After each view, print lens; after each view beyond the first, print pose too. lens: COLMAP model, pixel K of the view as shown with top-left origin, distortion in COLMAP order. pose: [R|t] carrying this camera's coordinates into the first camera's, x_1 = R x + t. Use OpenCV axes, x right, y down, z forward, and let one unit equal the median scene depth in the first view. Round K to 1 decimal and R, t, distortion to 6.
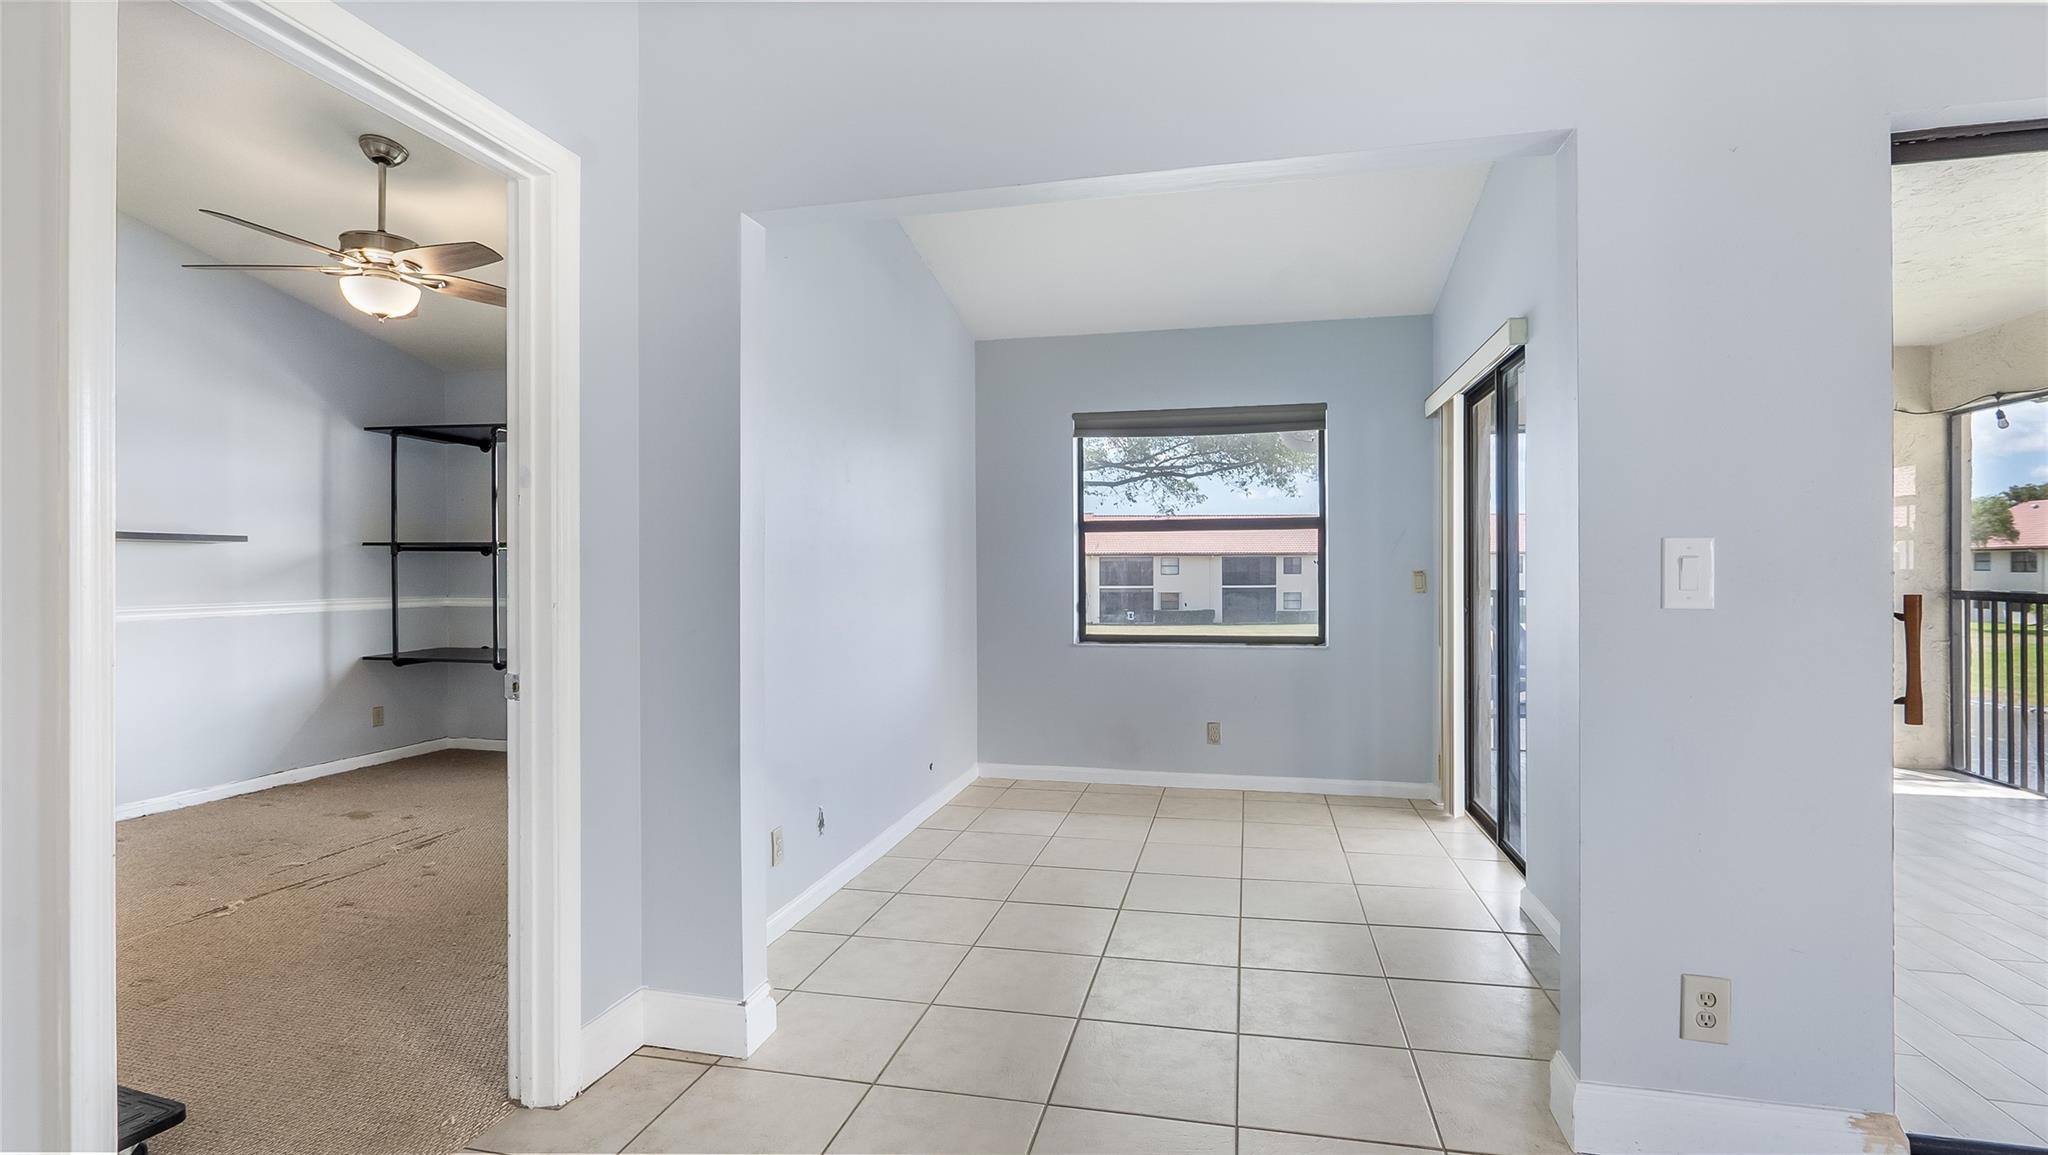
lens RADIAL K [[947.6, 0, 1033.3], [0, 947.6, 575.2], [0, 0, 1]] dist [-0.007616, 0.000131]
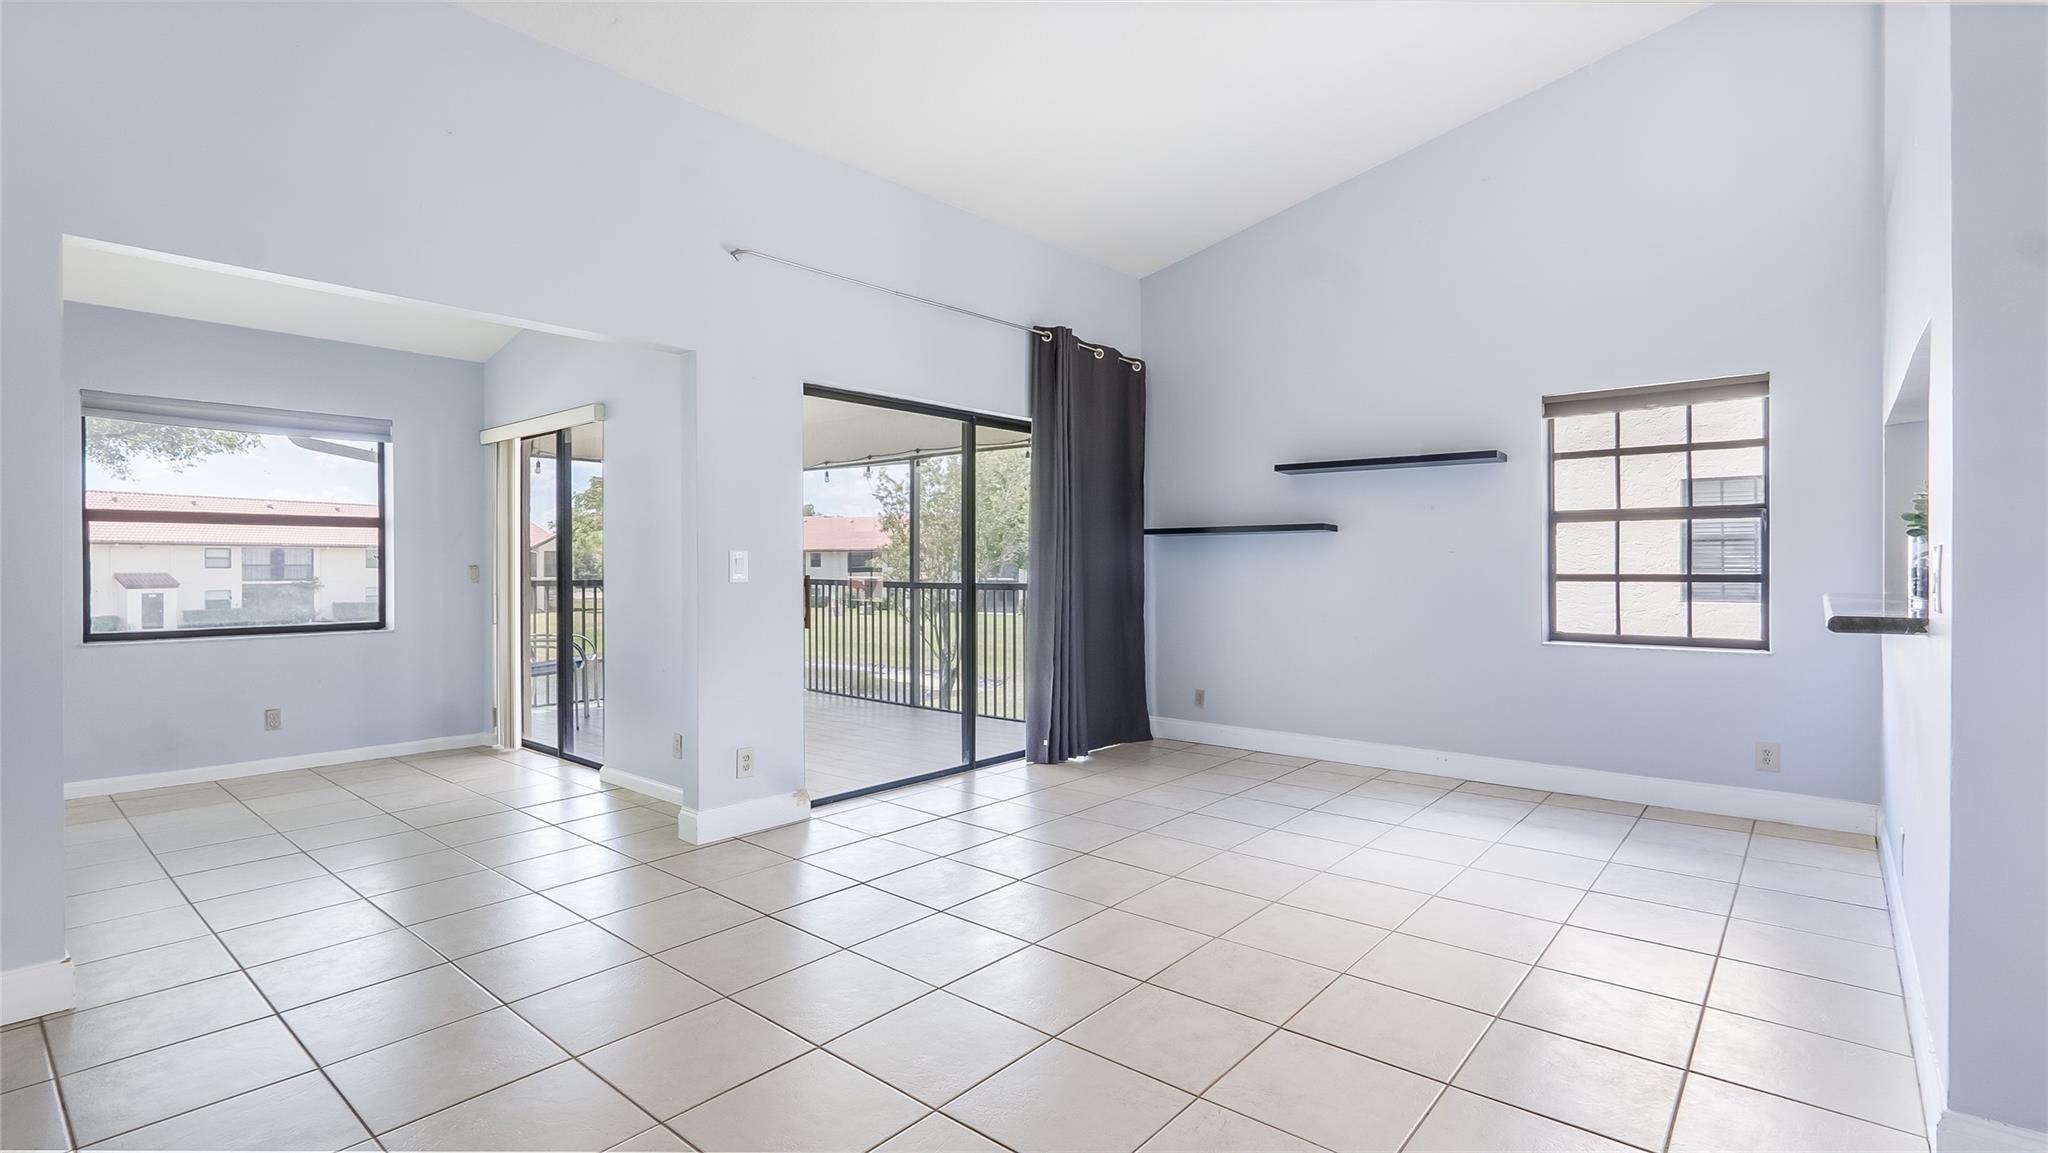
lens RADIAL K [[944.6, 0, 1022.9], [0, 944.6, 565.9], [0, 0, 1]] dist [-0.009028, 0.000932]
pose [[0.473715, 0.003735, 0.880670, -0.347121], [0.000927, 0.999988, -0.004740, 0.003367], [-0.880677, 0.003062, 0.473706, -0.233223]]
